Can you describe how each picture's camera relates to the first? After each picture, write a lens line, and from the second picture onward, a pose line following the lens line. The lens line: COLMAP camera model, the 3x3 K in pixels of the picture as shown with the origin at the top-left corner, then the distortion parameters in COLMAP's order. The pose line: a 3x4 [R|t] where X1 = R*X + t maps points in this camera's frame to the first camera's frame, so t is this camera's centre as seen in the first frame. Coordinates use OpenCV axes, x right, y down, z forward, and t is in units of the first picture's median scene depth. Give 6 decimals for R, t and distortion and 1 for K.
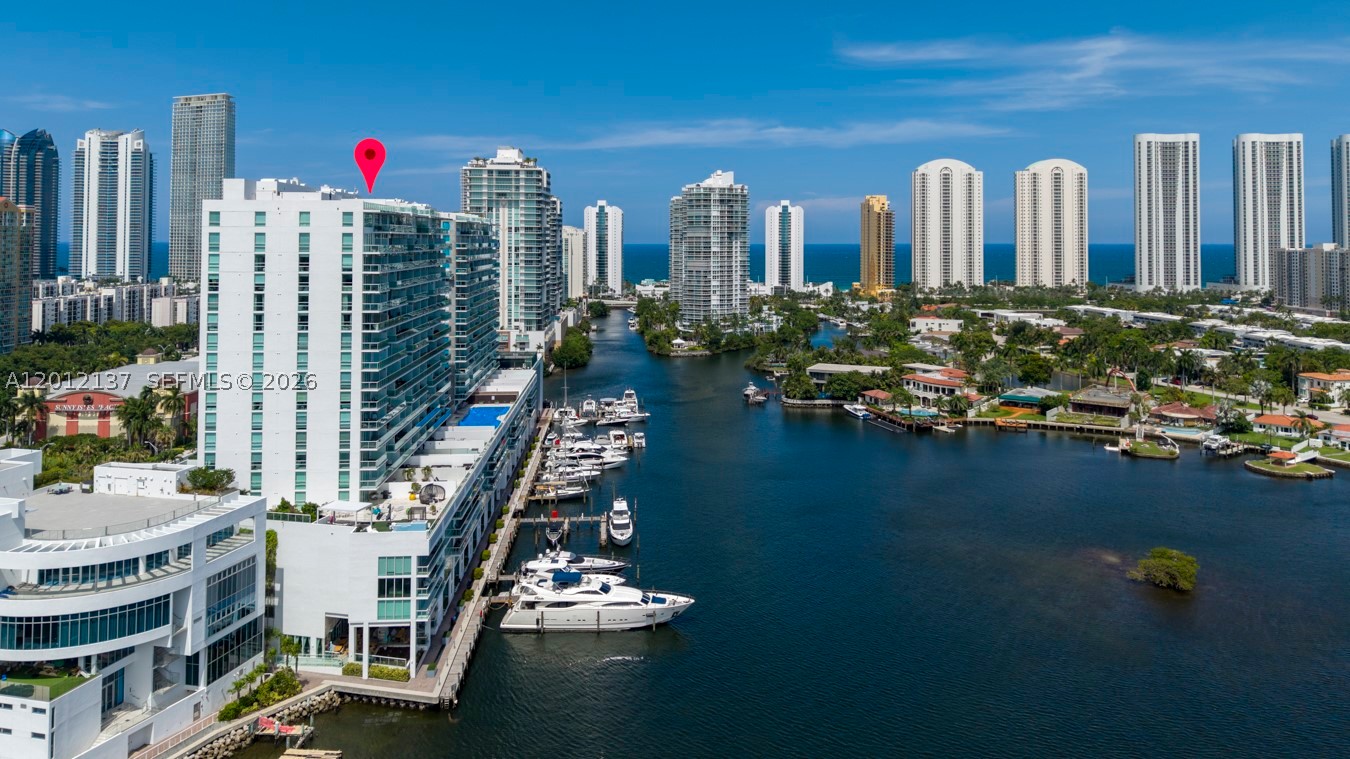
lens RADIAL K [[925.1, 0, 667.1], [0, 925.1, 236.7], [0, 0, 1]] dist [0.036231, -0.040374]
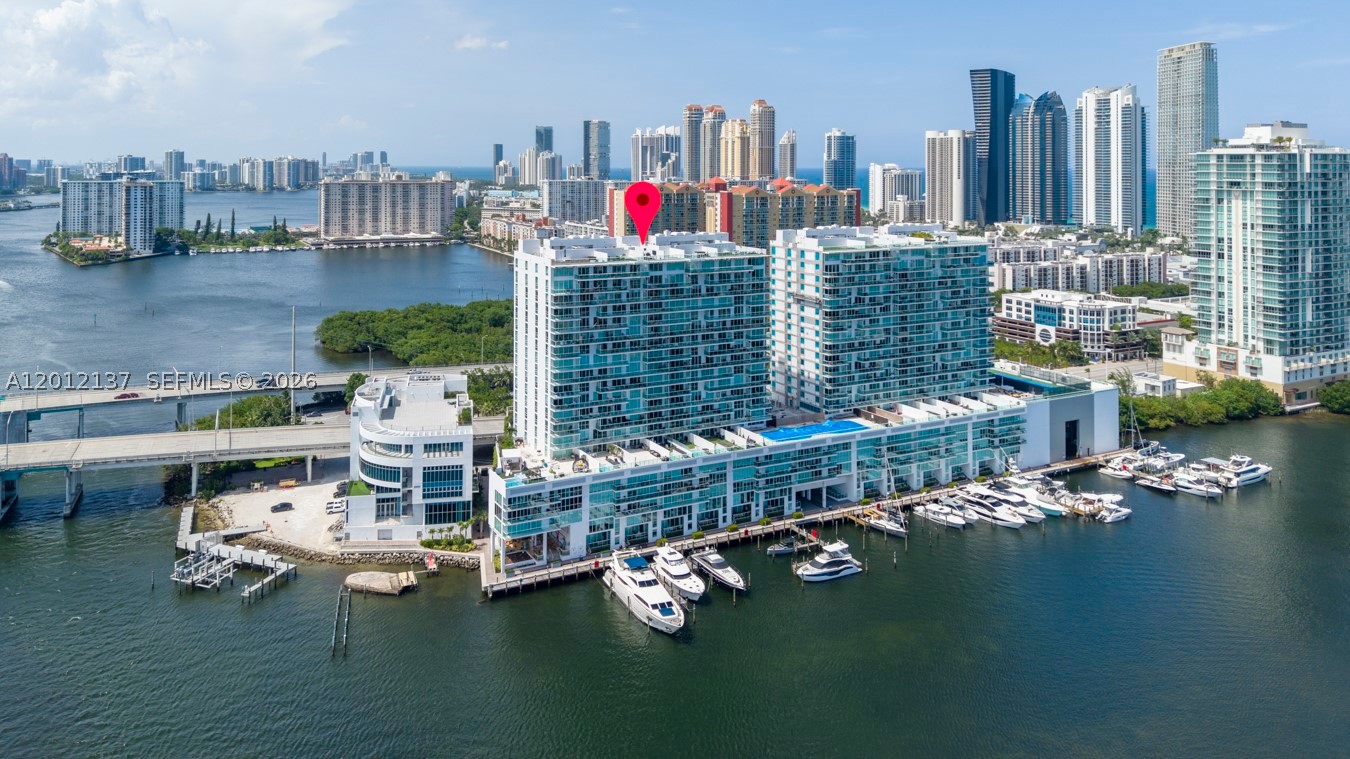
lens RADIAL K [[920.1, 0, 621.0], [0, 920.1, 192.6], [0, 0, 1]] dist [0.004373, 0.004526]
pose [[0.390913, 0.011682, -0.920354, 0.531593], [0.010532, 0.999797, 0.017164, -0.083203], [0.920368, -0.016402, 0.390710, 0.255970]]
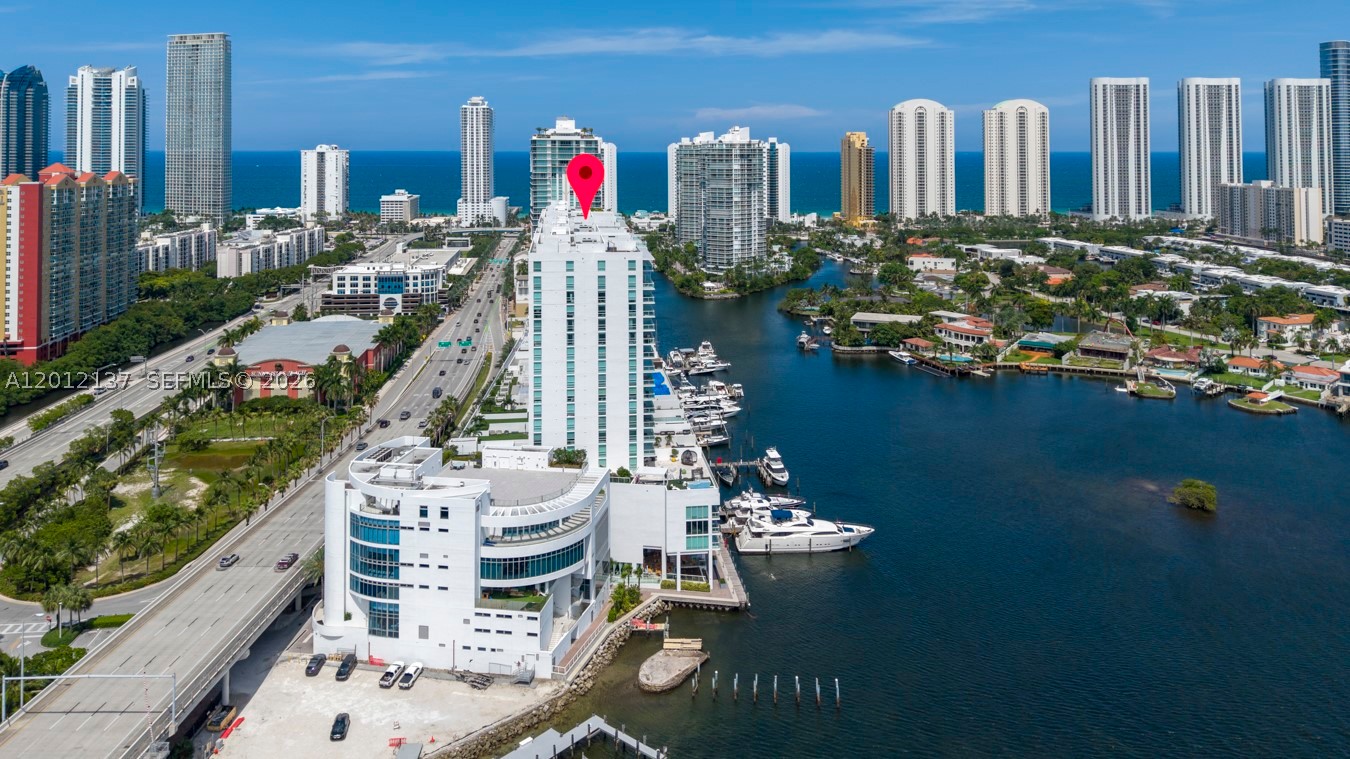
lens RADIAL K [[928.7, 0, 647.7], [0, 928.7, 151.9], [0, 0, 1]] dist [0.005716, 0.001351]
pose [[0.998909, -0.011230, 0.045331, -0.186002], [0.010799, 0.999894, 0.009737, -0.097935], [-0.045436, -0.009237, 0.998925, -0.191589]]
